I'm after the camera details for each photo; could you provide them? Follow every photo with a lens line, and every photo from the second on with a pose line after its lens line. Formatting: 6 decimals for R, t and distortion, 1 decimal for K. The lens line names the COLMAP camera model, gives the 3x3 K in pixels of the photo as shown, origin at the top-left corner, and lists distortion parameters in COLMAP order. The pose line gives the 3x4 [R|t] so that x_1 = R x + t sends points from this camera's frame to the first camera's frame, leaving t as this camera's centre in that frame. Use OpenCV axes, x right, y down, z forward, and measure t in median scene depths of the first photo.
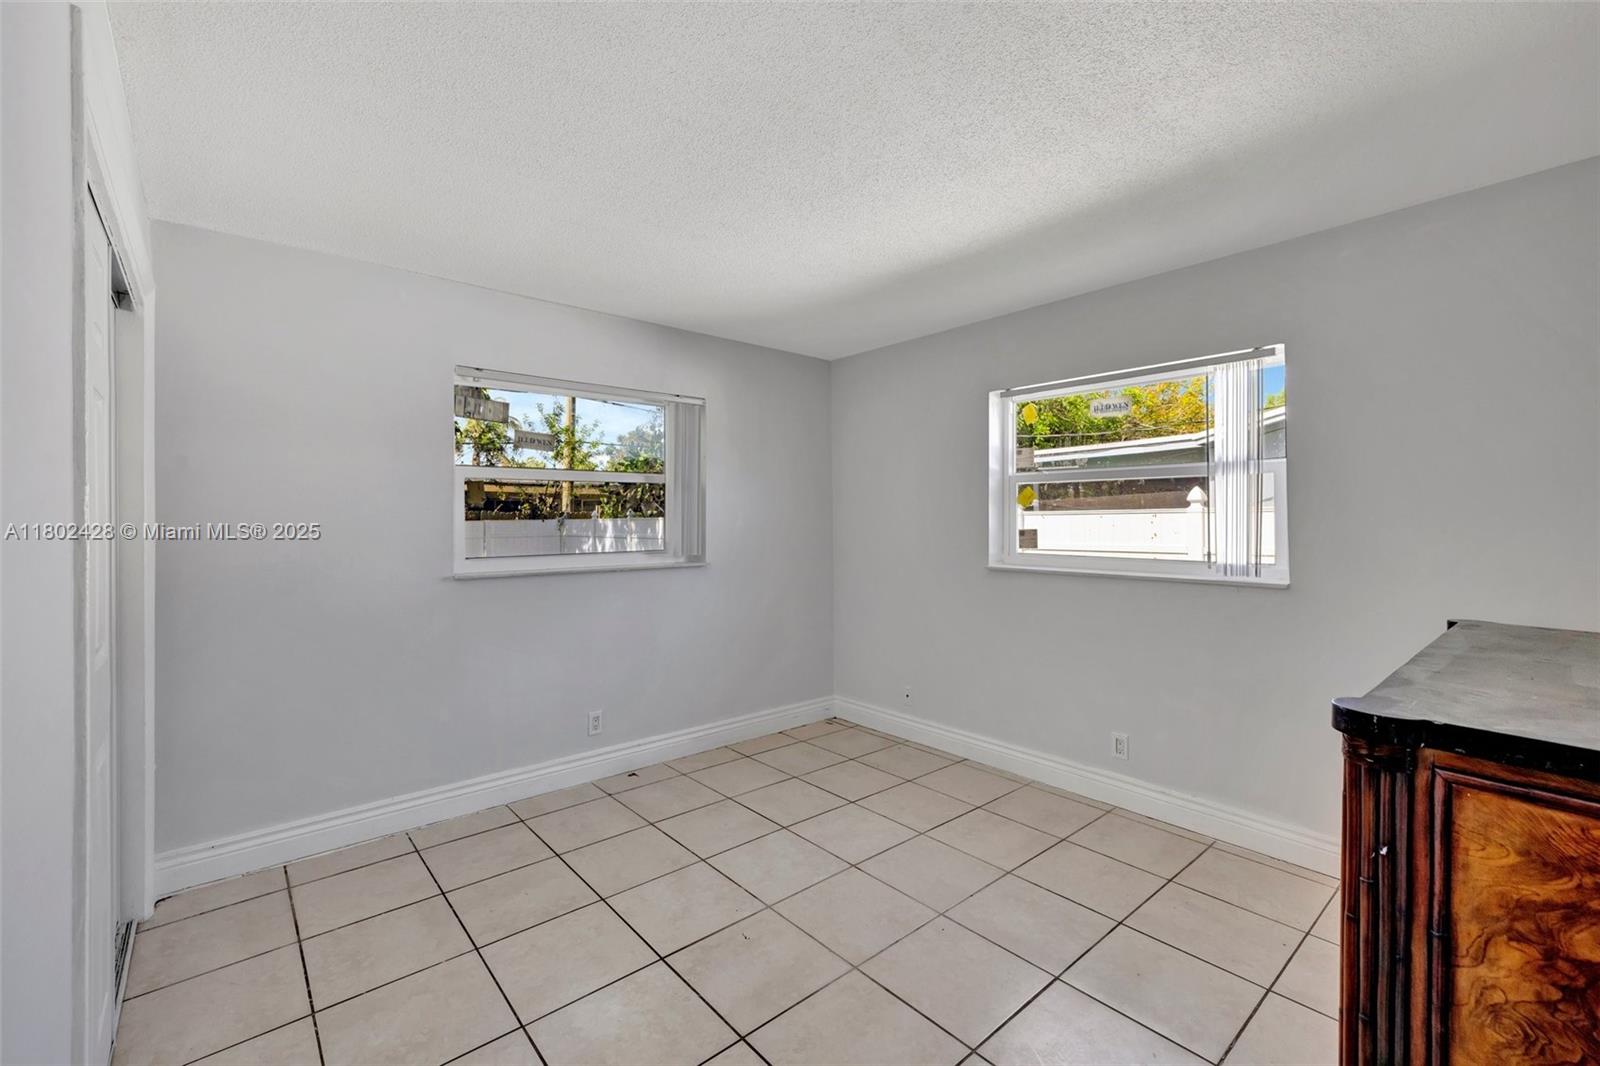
lens RADIAL K [[673.5, 0, 789.5], [0, 673.5, 516.7], [0, 0, 1]] dist [-0.002353, 0.000375]
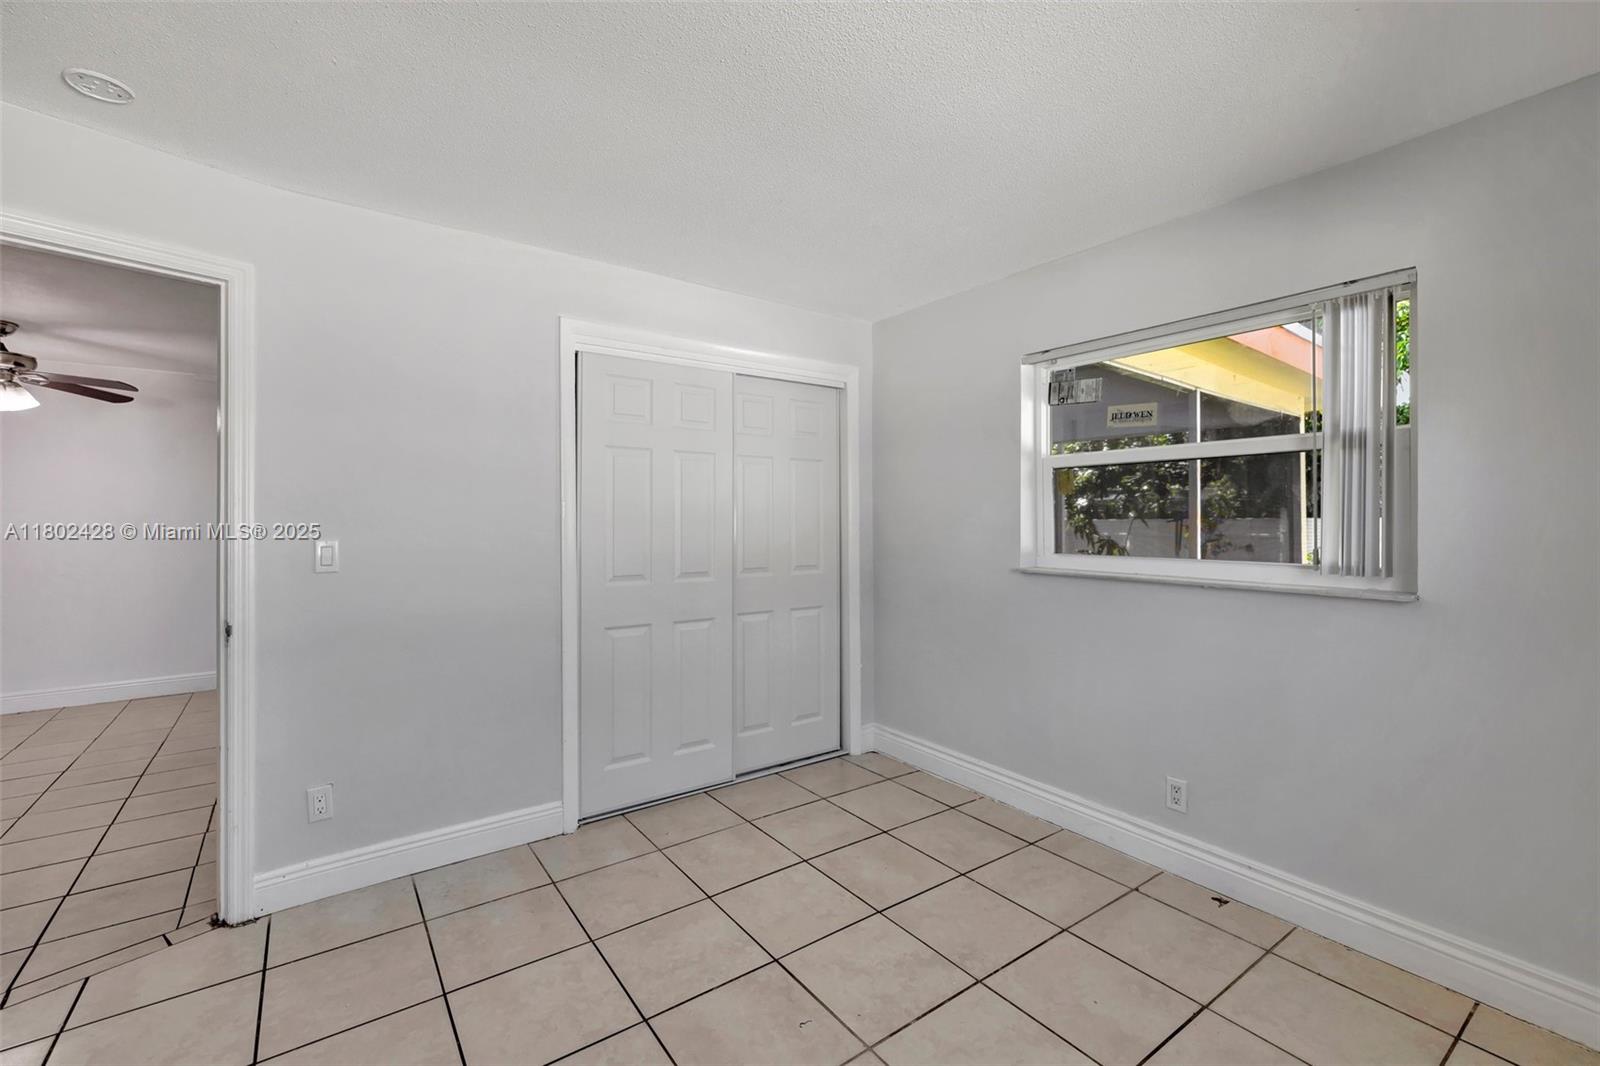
lens RADIAL K [[673.5, 0, 788.6], [0, 673.5, 523.9], [0, 0, 1]] dist [-0.002353, 0.000375]
pose [[-0.087880, 0.015716, -0.996007, 0.536592], [0.007527, 0.999857, 0.015112, 0.003989], [0.996103, -0.006169, -0.087986, 0.765737]]
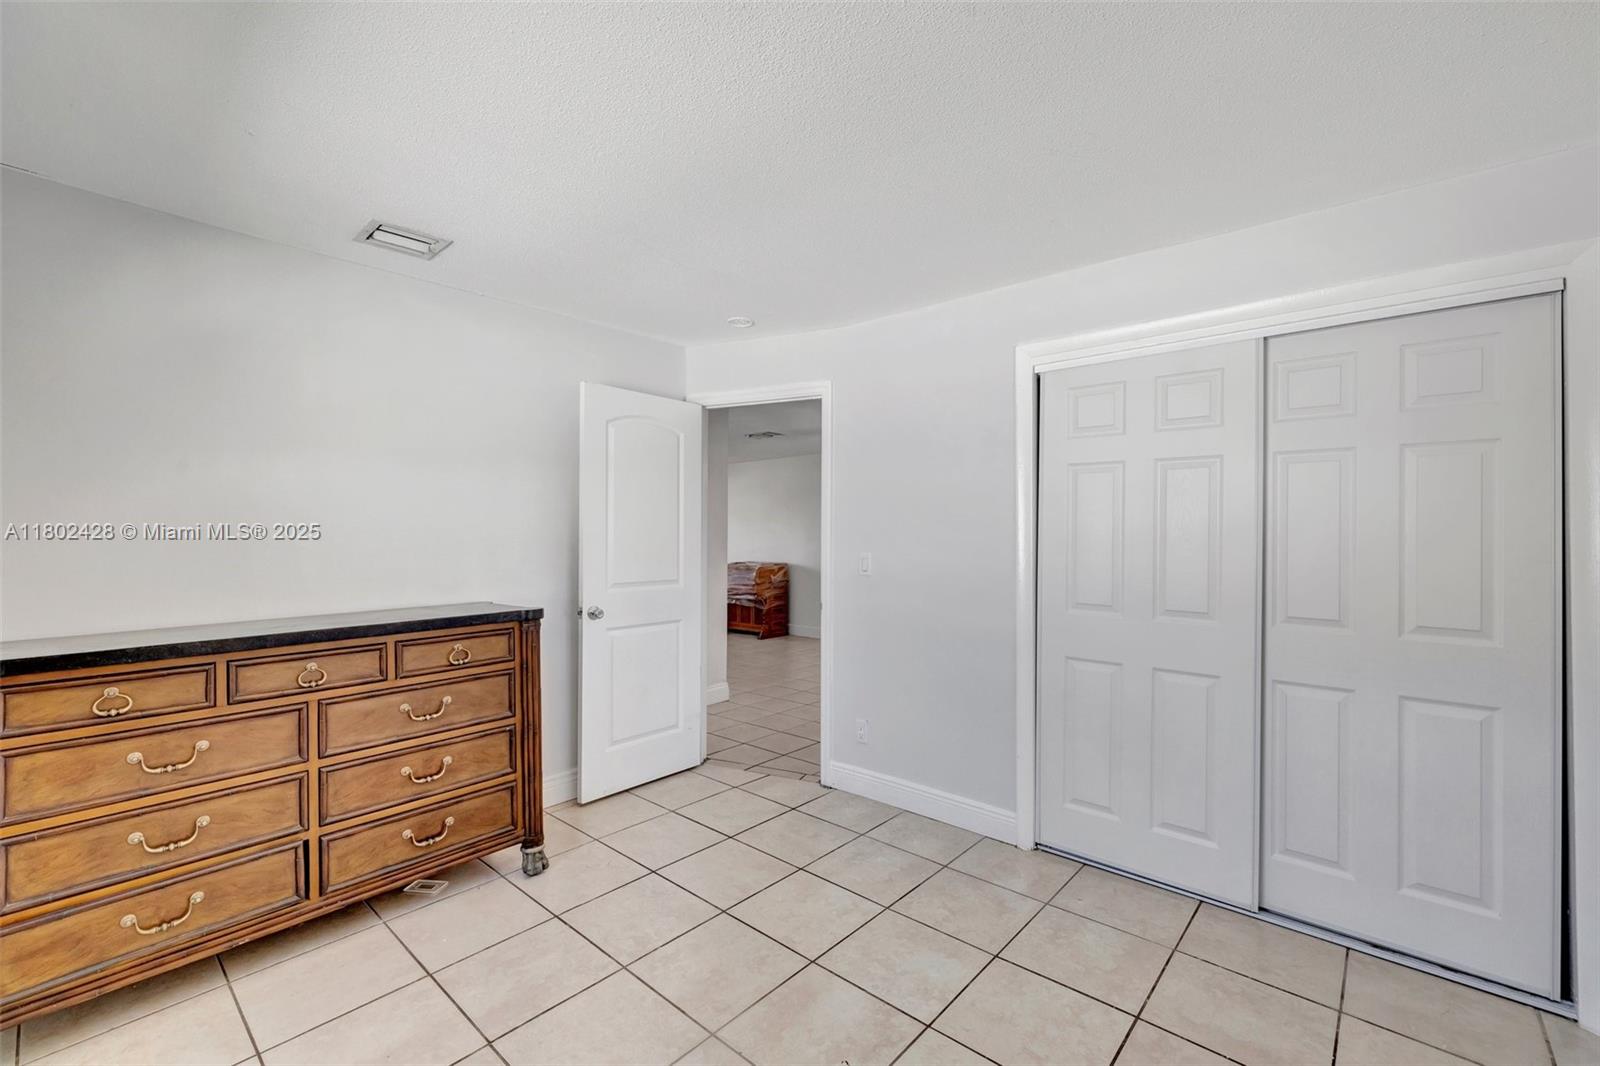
lens RADIAL K [[673.5, 0, 801.0], [0, 673.5, 538.6], [0, 0, 1]] dist [-0.002353, 0.000375]
pose [[-0.989631, 0.002697, -0.143608, 0.072509], [0.002147, 0.999990, 0.003987, 0.001355], [0.143617, 0.003637, -0.989627, 1.286768]]
